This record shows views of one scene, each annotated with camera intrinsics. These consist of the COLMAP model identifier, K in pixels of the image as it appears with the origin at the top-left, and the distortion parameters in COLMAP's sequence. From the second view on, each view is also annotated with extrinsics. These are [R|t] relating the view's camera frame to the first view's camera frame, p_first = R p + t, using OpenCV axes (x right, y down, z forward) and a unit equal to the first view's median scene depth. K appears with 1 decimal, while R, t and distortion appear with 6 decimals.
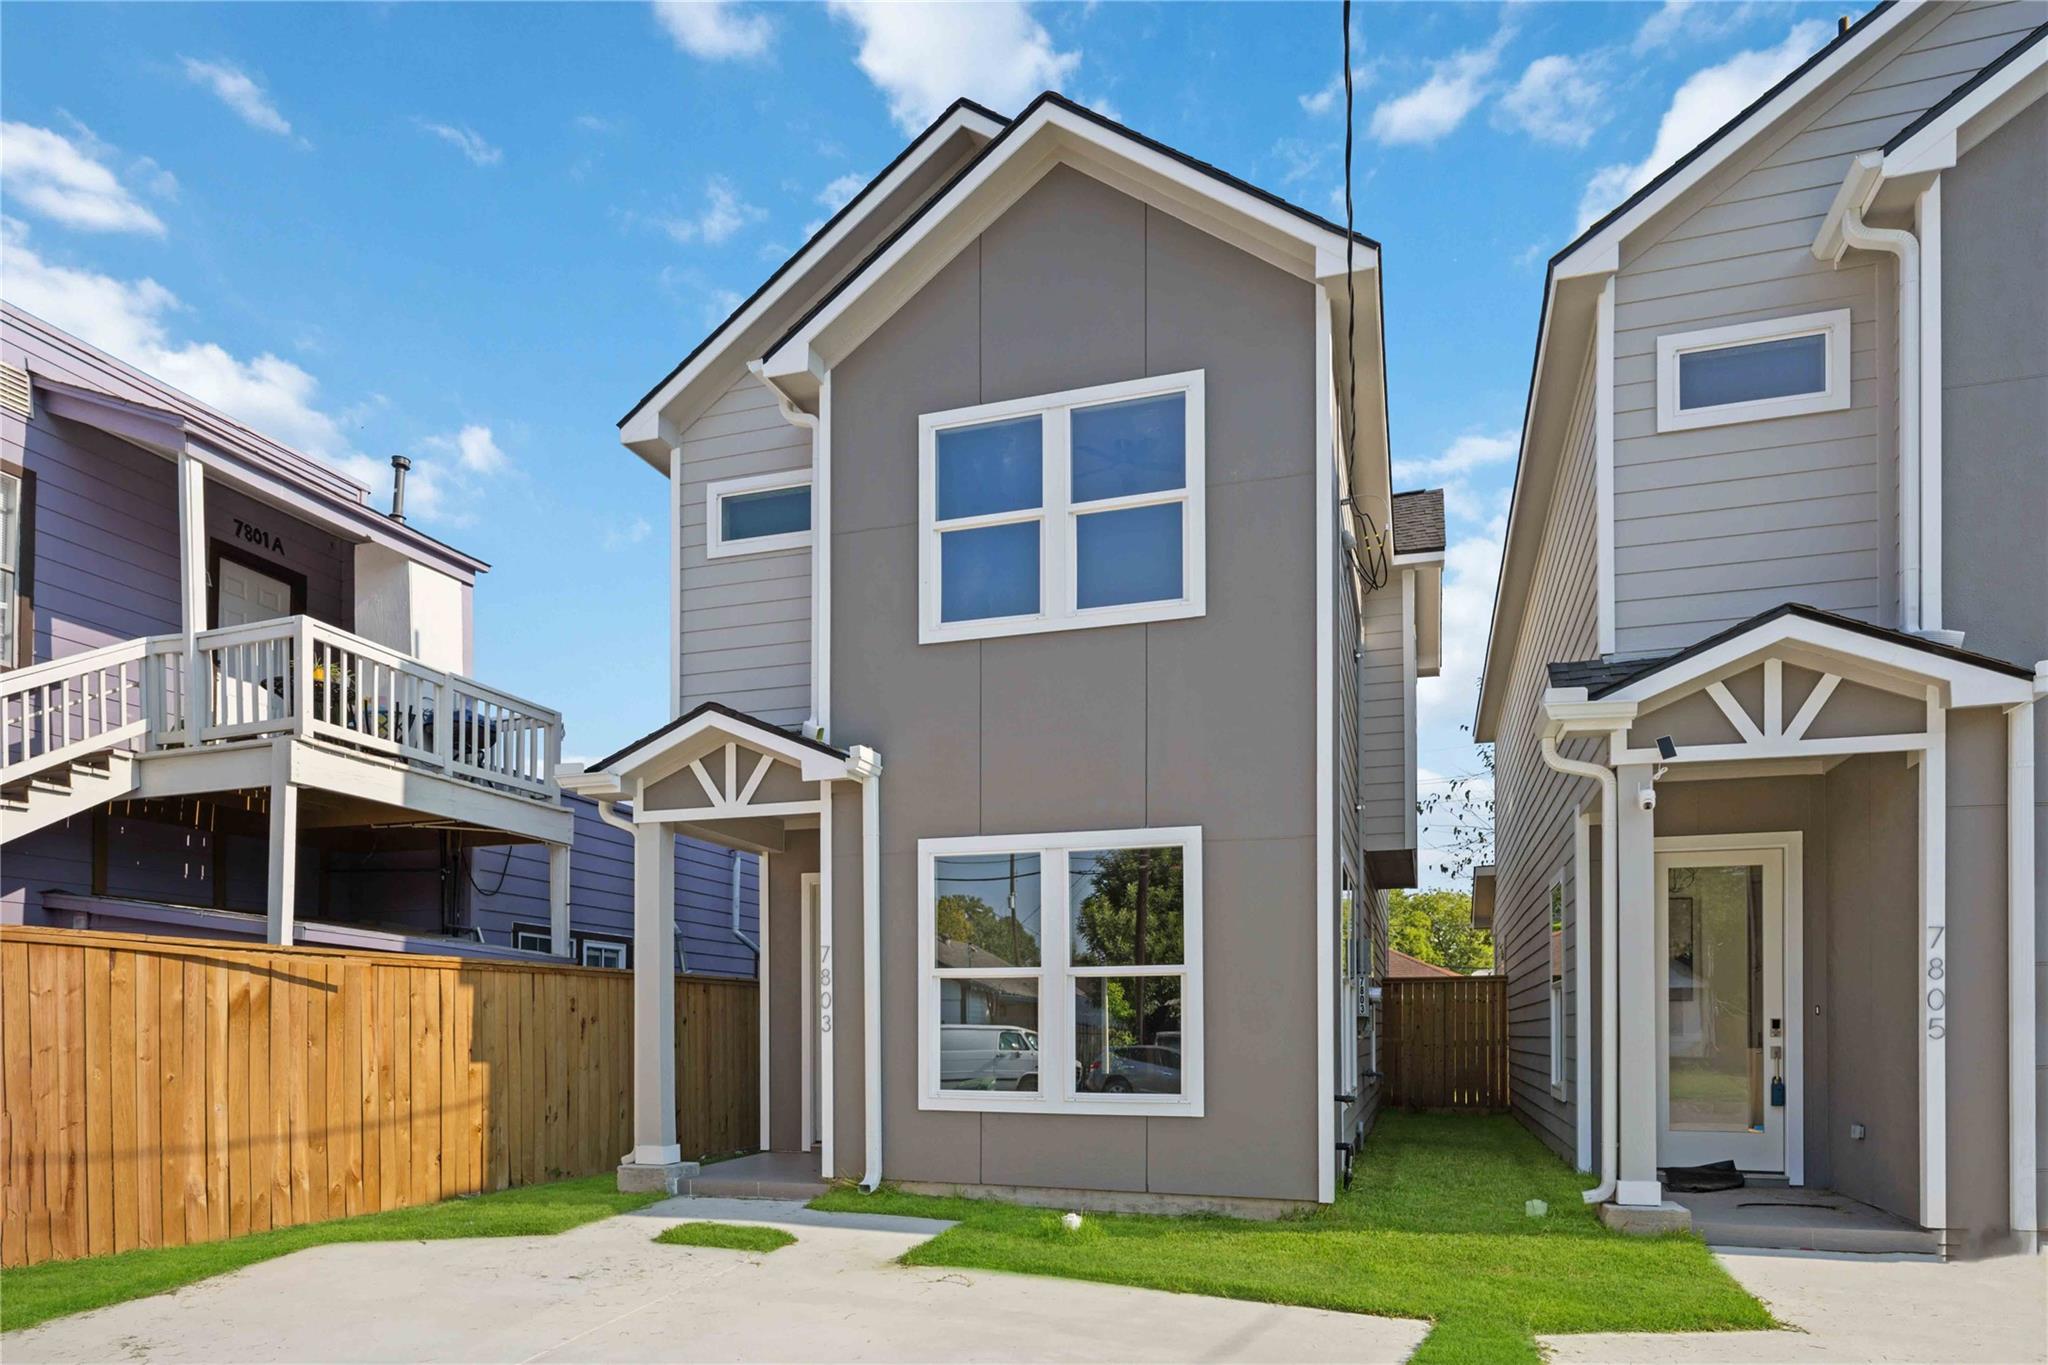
lens RADIAL K [[1206.0, 0, 1021.7], [0, 1206.0, 757.4], [0, 0, 1]] dist [-0.003386, 0.000400]
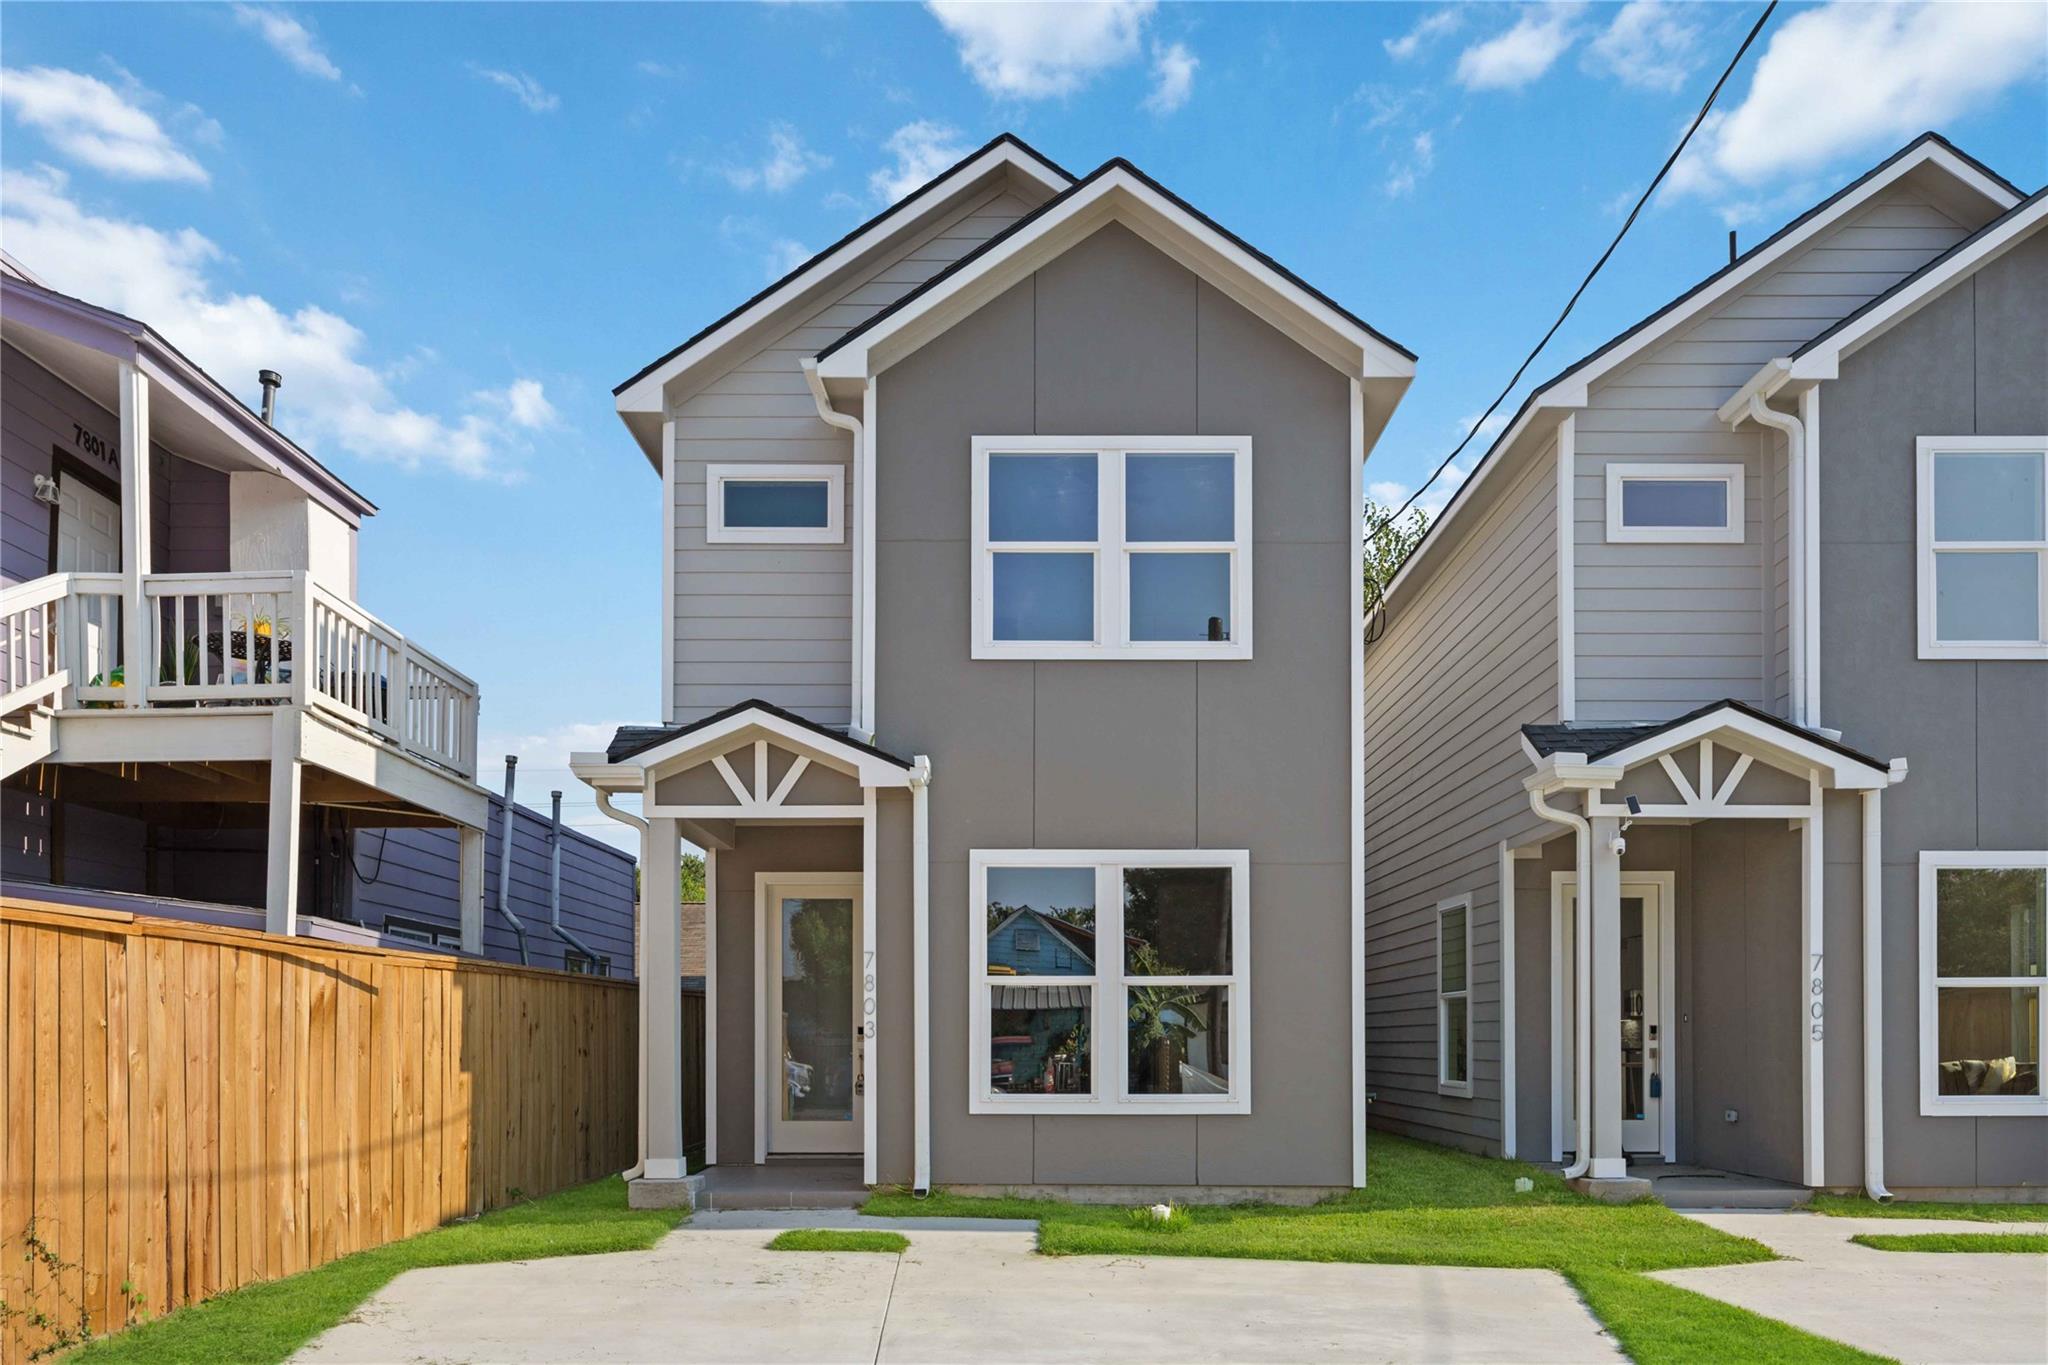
lens RADIAL K [[1337.7, 0, 1024.0], [0, 1337.7, 682.5], [0, 0, 1]] dist [-0.000521, 0.000360]
pose [[0.953654, 0.075015, 0.291403, -0.391755], [-0.064077, 0.996842, -0.046915, -0.023868], [-0.294002, 0.026069, 0.955449, -0.112447]]
